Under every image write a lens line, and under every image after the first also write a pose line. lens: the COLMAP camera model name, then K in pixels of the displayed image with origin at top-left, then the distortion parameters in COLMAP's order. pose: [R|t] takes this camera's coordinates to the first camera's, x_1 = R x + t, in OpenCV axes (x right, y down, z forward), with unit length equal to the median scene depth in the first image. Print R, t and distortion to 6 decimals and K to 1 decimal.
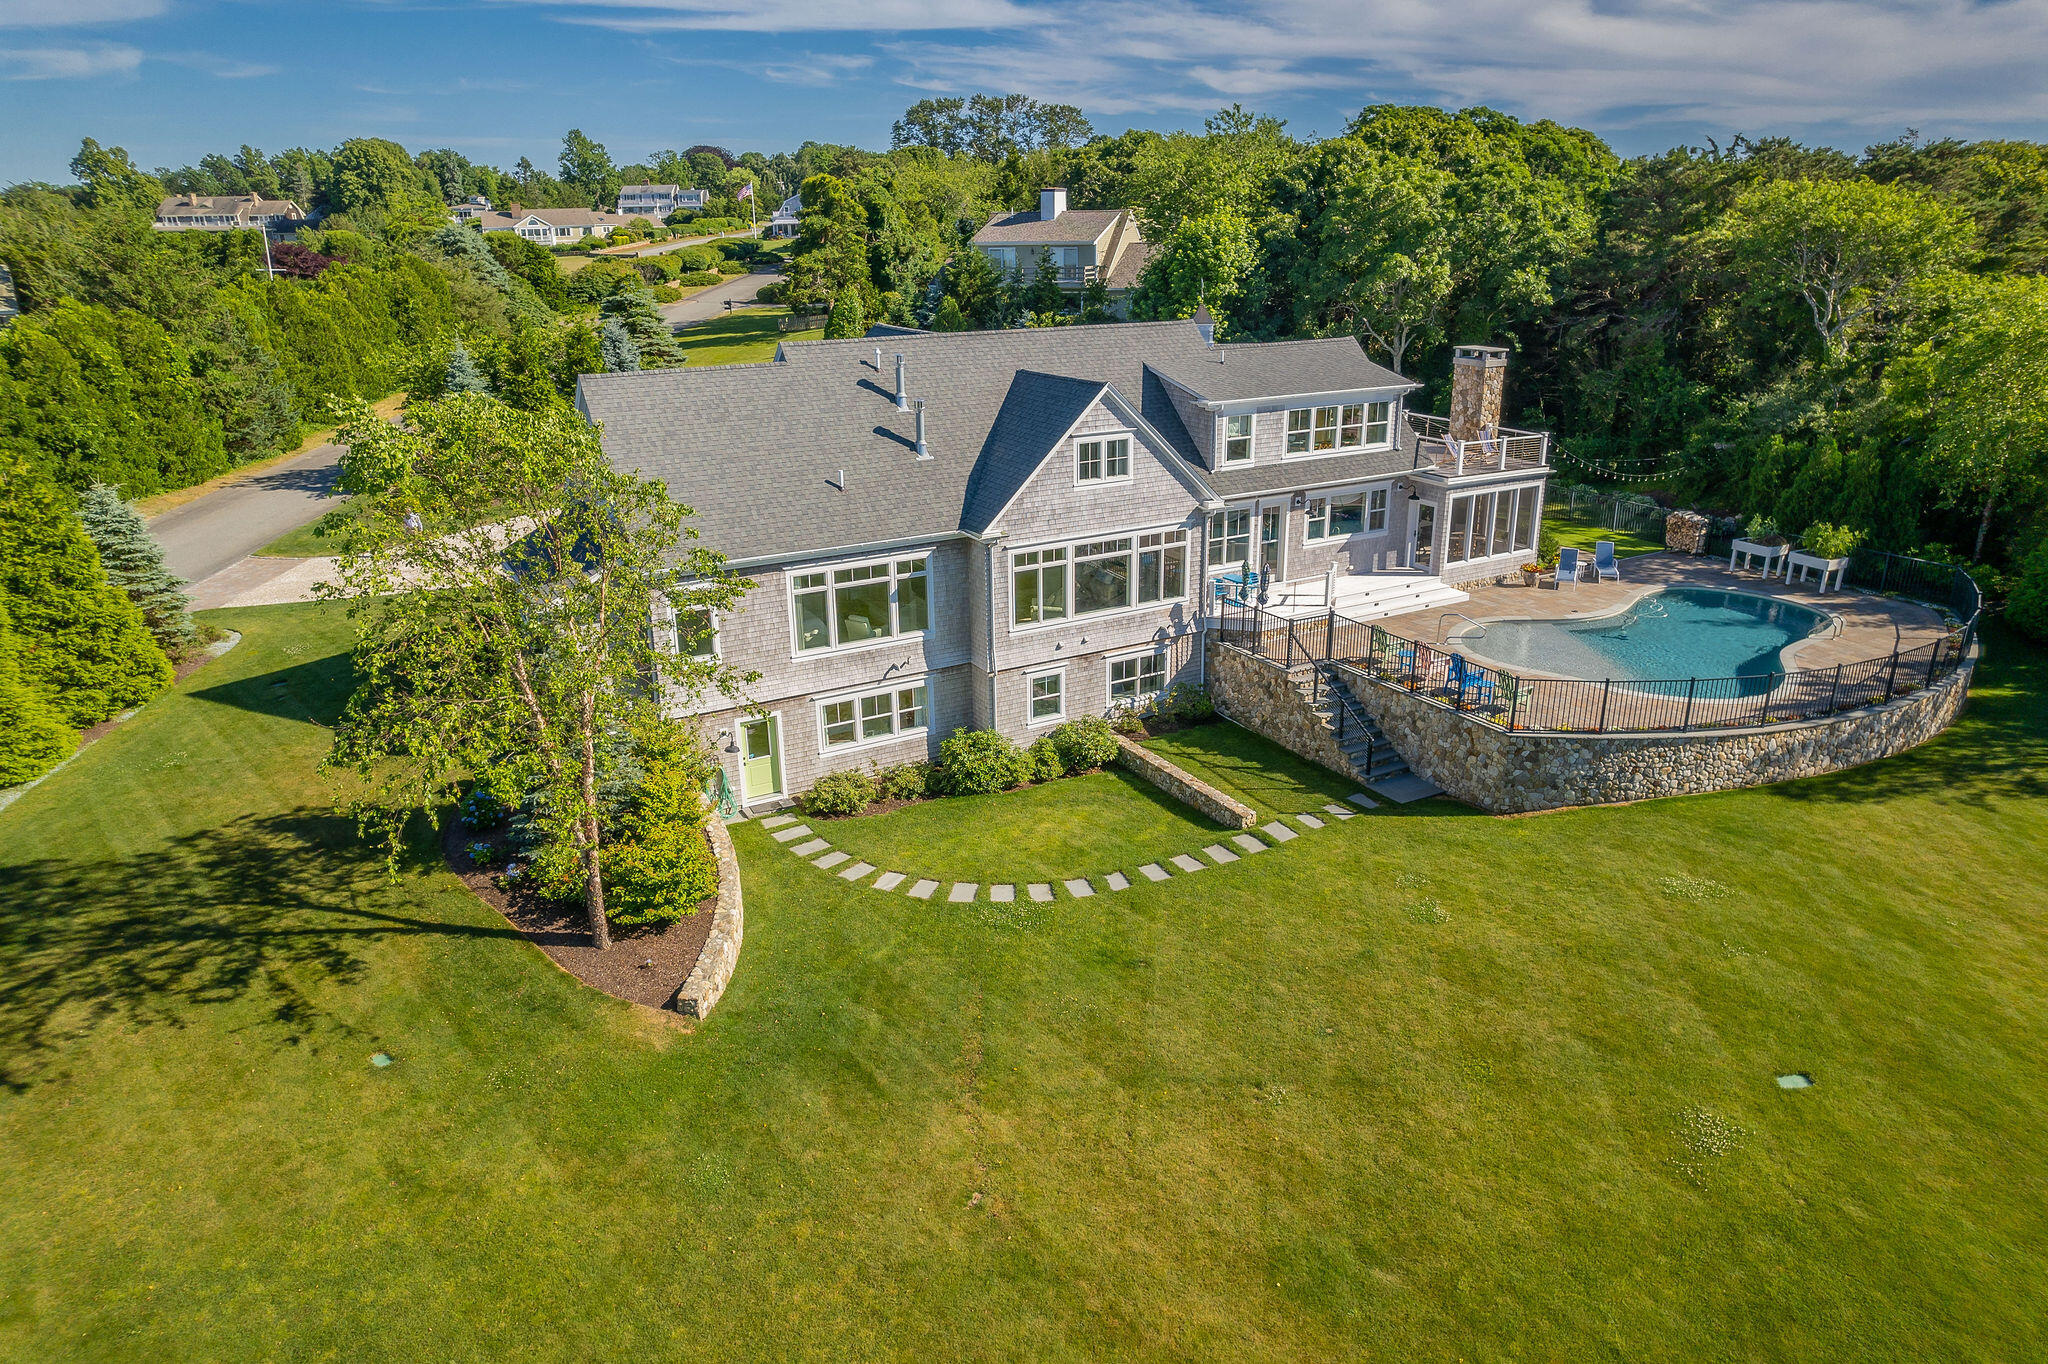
lens RADIAL K [[1309.4, 0, 1024.0], [0, 1309.4, 682.0], [0, 0, 1]] dist [-0.072415, 0.063245]
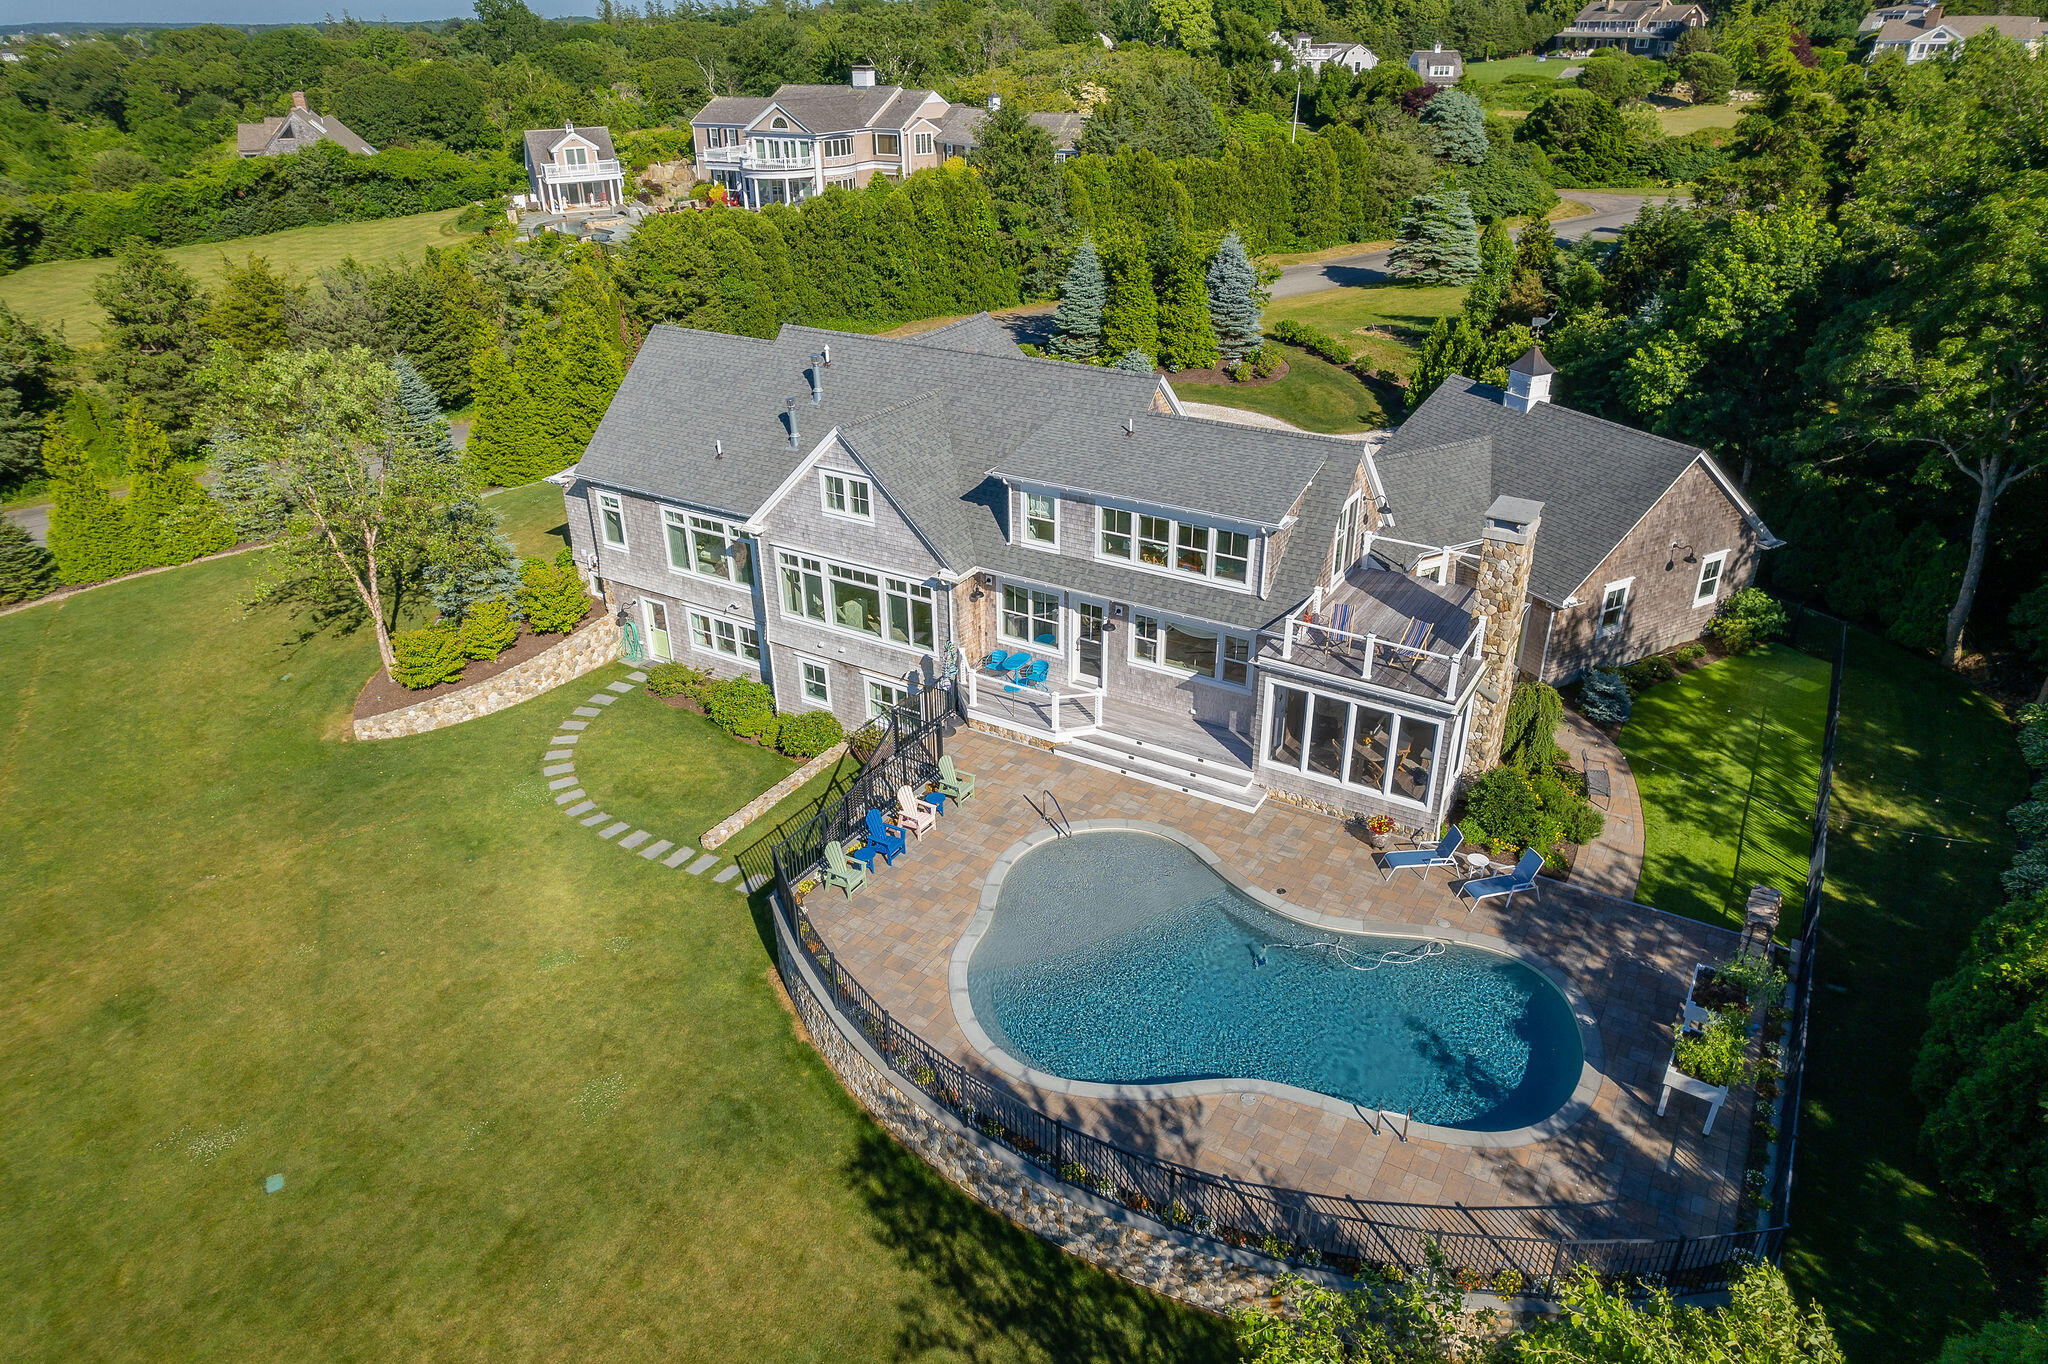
lens RADIAL K [[1309.4, 0, 1024.0], [0, 1309.4, 682.0], [0, 0, 1]] dist [-0.072415, 0.063245]
pose [[0.489635, 0.407598, -0.770793, 0.997073], [-0.287657, 0.910029, 0.298496, -0.386349], [0.823110, 0.075570, 0.562831, 0.532780]]
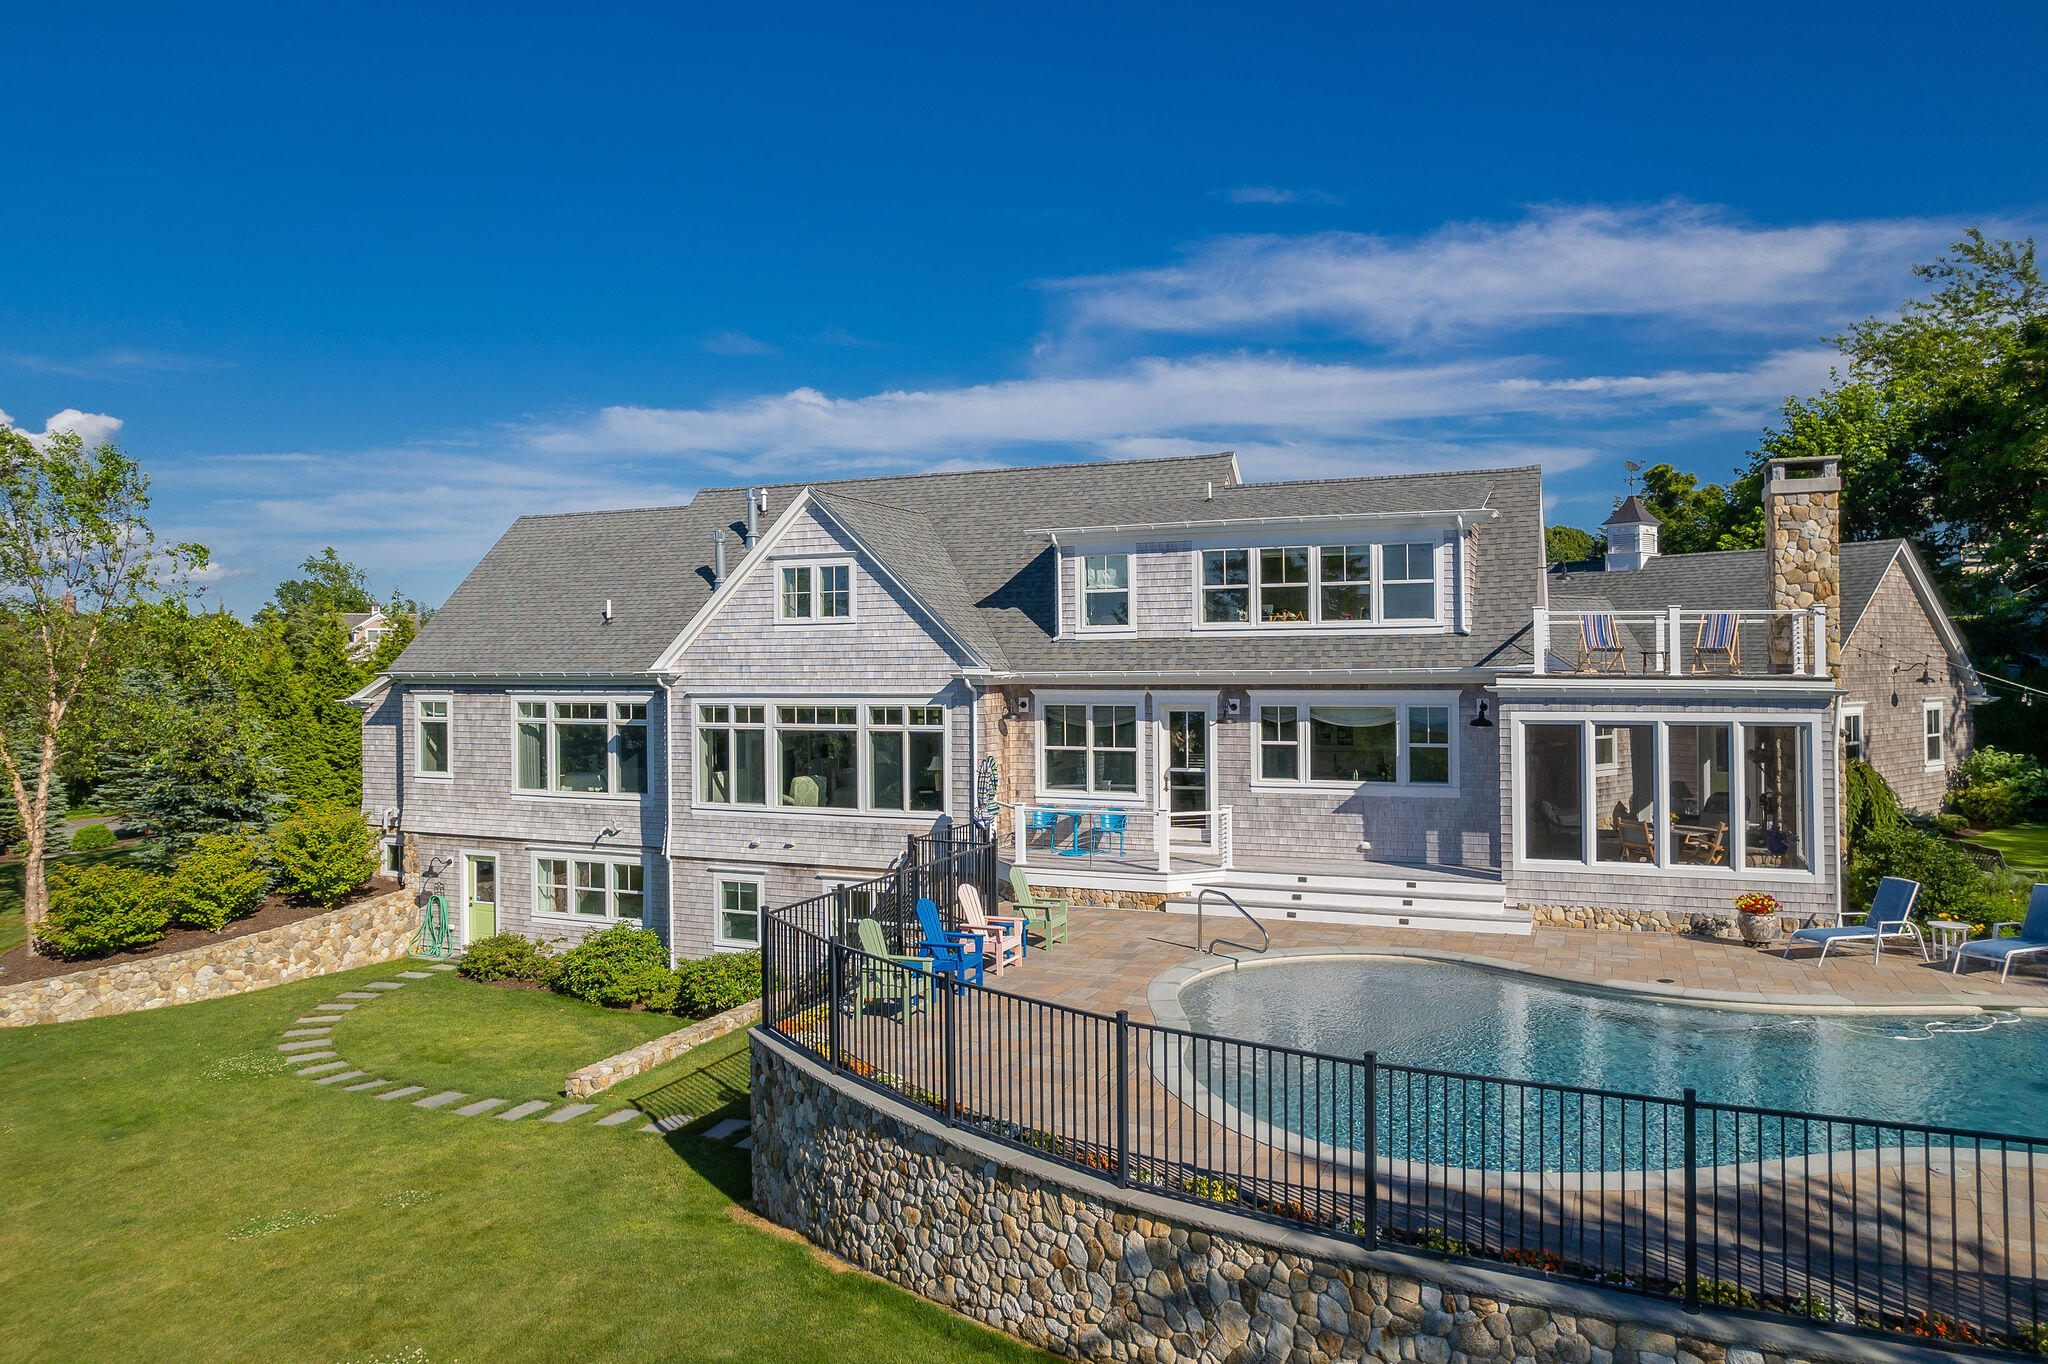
lens RADIAL K [[1381.7, 0, 1000.7], [0, 1381.7, 643.4], [0, 0, 1]] dist [-0.076678, 0.074133]
pose [[0.600343, -0.000792, -0.799742, 0.737787], [-0.265885, 0.942918, -0.200526, -0.015384], [0.754250, 0.333024, 0.565864, 0.645943]]
